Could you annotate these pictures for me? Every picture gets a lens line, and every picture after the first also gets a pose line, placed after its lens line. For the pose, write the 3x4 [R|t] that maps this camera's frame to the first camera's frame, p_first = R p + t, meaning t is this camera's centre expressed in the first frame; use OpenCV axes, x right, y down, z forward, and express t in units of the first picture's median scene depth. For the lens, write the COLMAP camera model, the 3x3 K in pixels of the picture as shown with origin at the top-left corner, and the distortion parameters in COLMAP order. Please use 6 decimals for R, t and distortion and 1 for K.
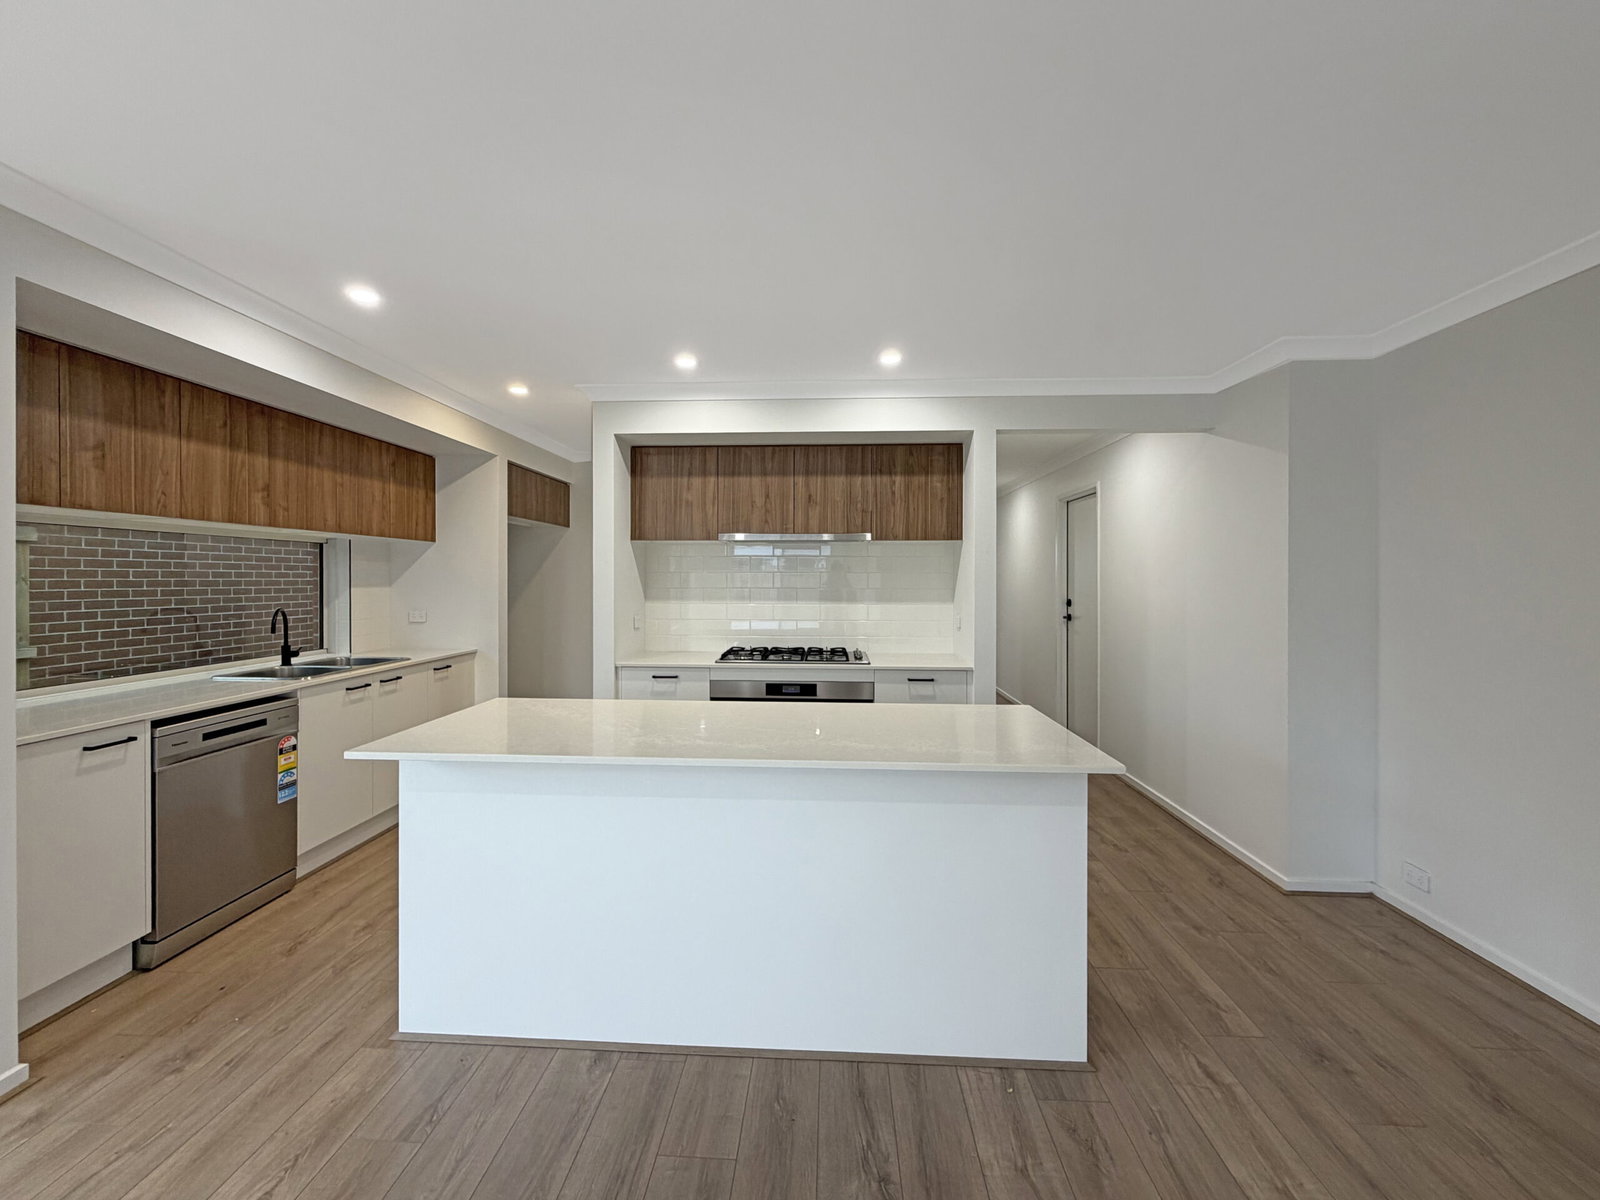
lens RADIAL K [[648.1, 0, 792.3], [0, 648.1, 581.3], [0, 0, 1]] dist [0.001053, 0.000024]
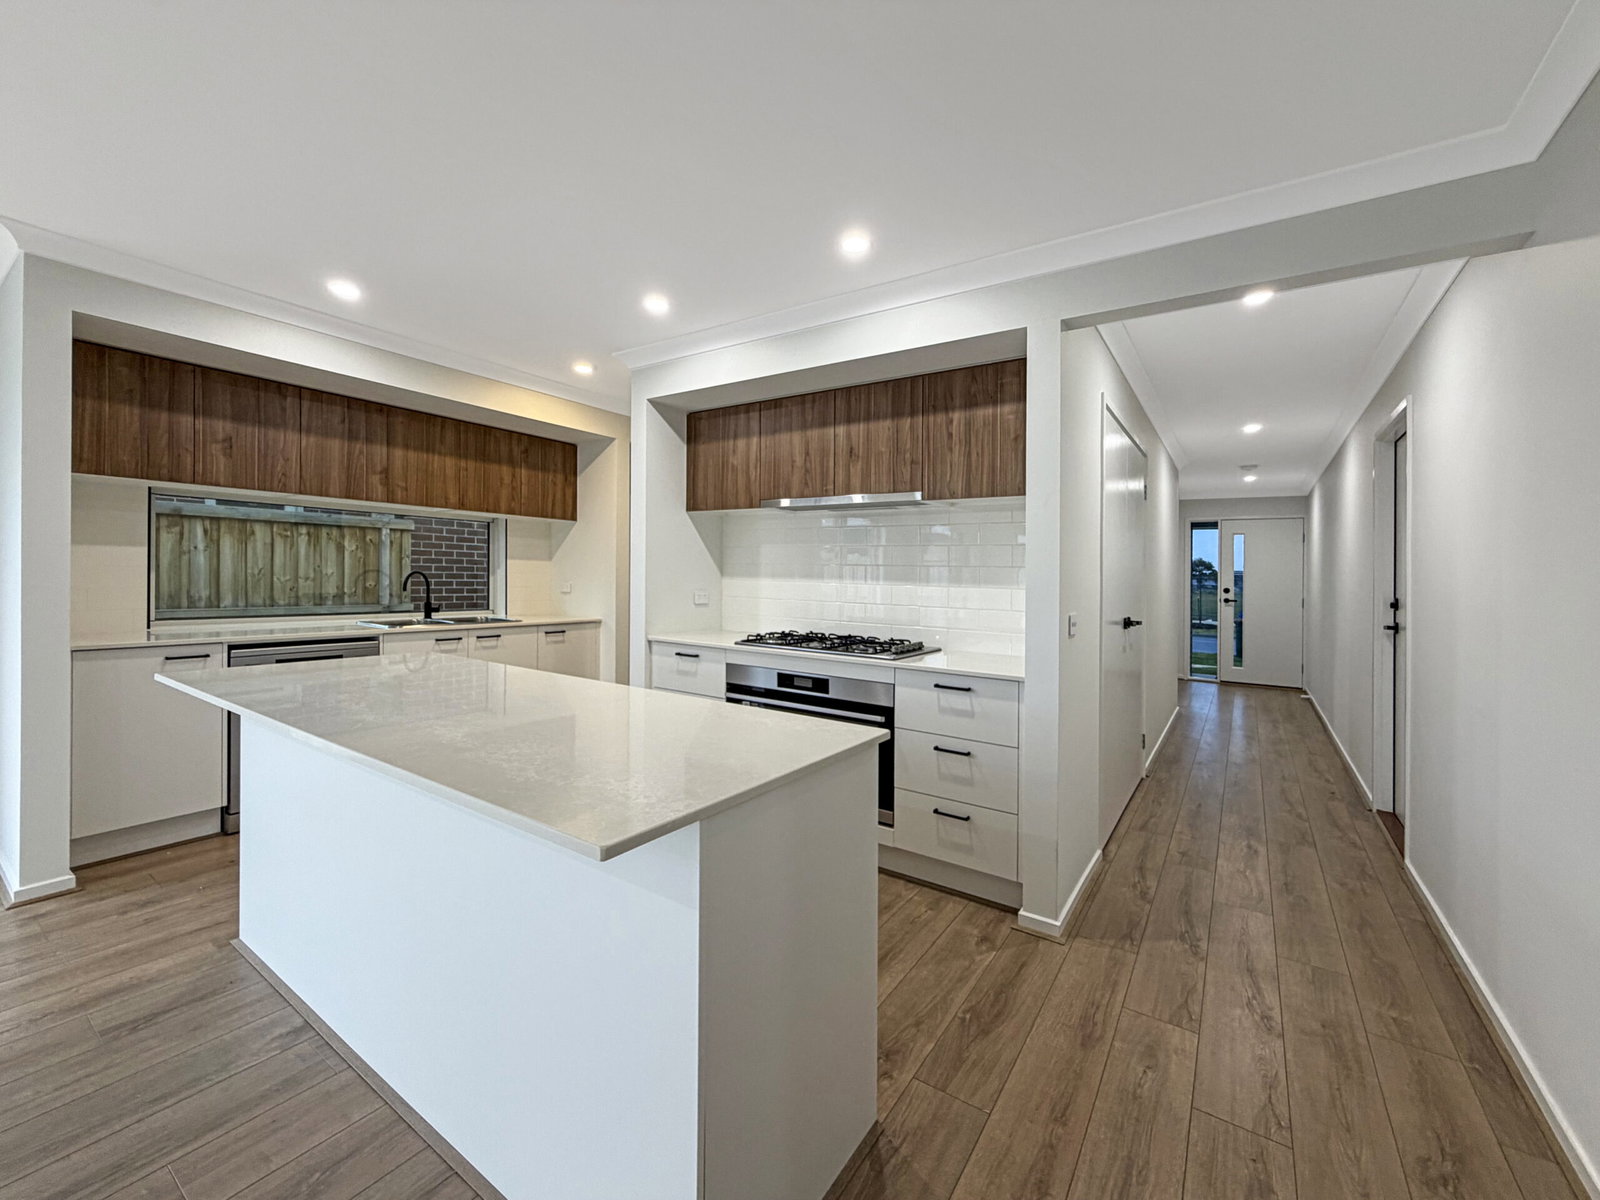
lens RADIAL K [[640.7, 0, 807.0], [0, 640.7, 575.8], [0, 0, 1]] dist [0.000589, 0.000126]
pose [[0.857309, 0.017489, -0.514505, 0.398468], [-0.022802, 0.999732, -0.004012, 0.032463], [0.514297, 0.015171, 0.857478, 0.286448]]
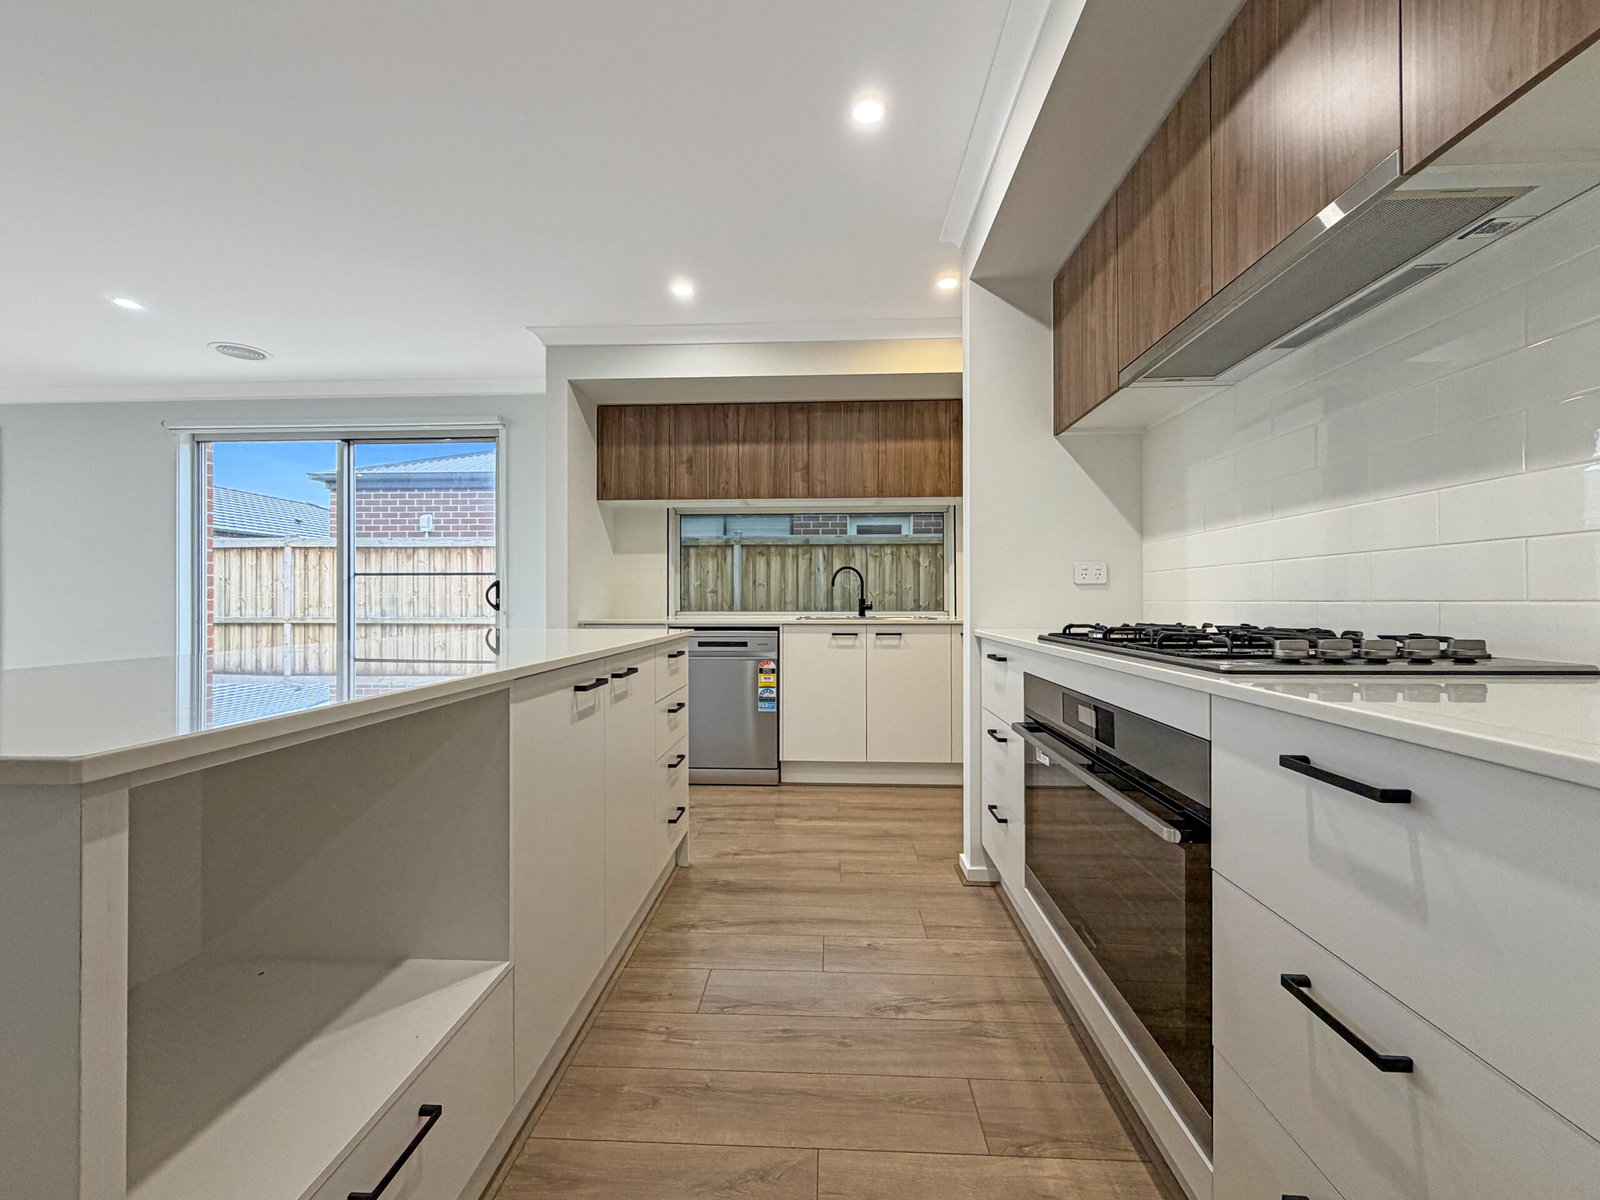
lens RADIAL K [[663.5, 0, 826.5], [0, 663.5, 602.2], [0, 0, 1]] dist [0.000198, 0.000006]
pose [[0.001141, -0.007369, -0.999972, 0.367748], [-0.004439, 0.999963, -0.007374, 0.098336], [0.999989, 0.004447, 0.001108, 0.807609]]
